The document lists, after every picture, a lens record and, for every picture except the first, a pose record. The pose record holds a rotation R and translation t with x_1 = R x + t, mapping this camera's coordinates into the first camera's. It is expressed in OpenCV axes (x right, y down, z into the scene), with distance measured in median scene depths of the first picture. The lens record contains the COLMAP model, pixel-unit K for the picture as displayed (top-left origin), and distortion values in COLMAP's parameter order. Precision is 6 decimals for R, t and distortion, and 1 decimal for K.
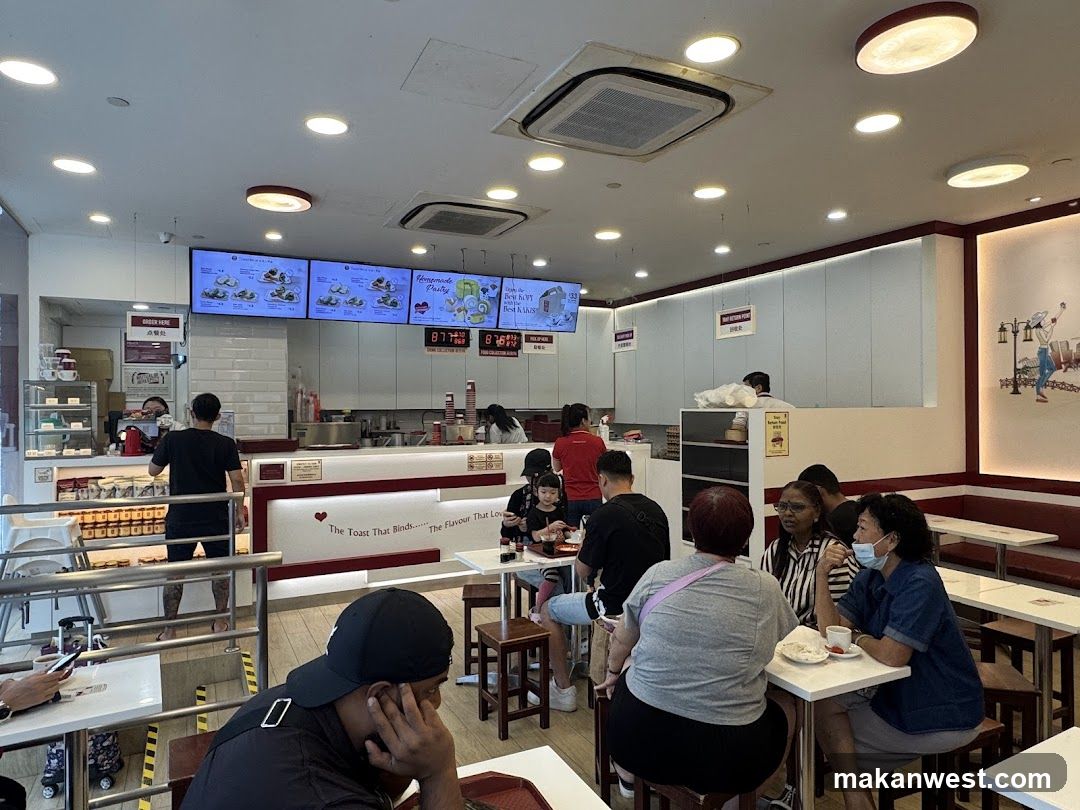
lens RADIAL K [[682.8, 0, 540.0], [0, 682.8, 405.0], [0, 0, 1]] dist [-0.007869, -0.001460]
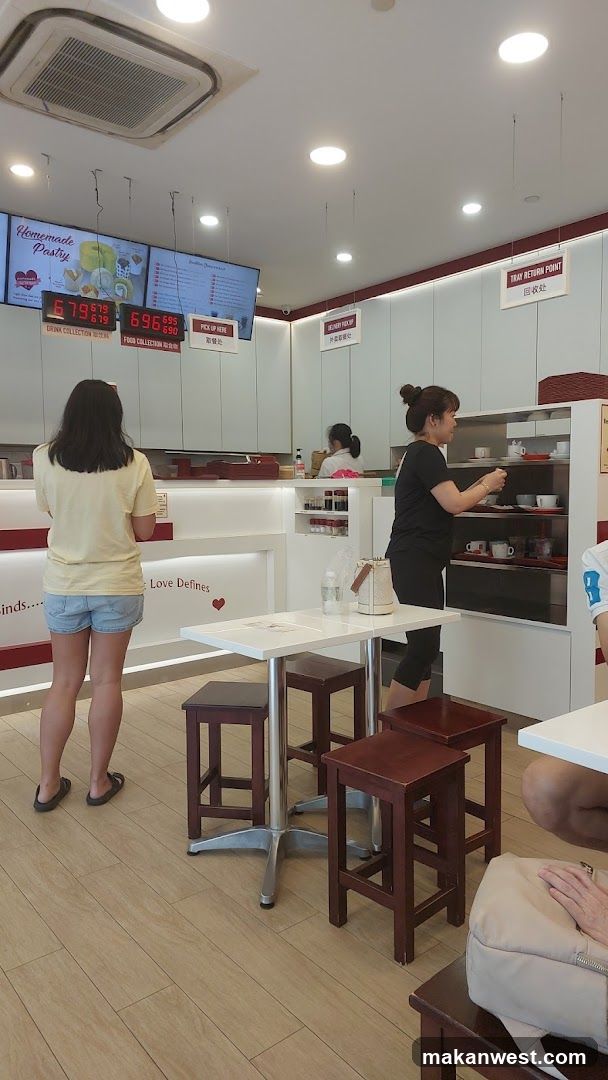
lens RADIAL K [[762.0, 0, 304.0], [0, 762.0, 540.0], [0, 0, 1]] dist [0.055693, -0.004084]
pose [[0.981466, -0.010708, 0.191336, -0.066220], [-0.002264, 0.997720, 0.067454, 0.067450], [-0.191622, -0.066637, 0.979204, 0.239678]]
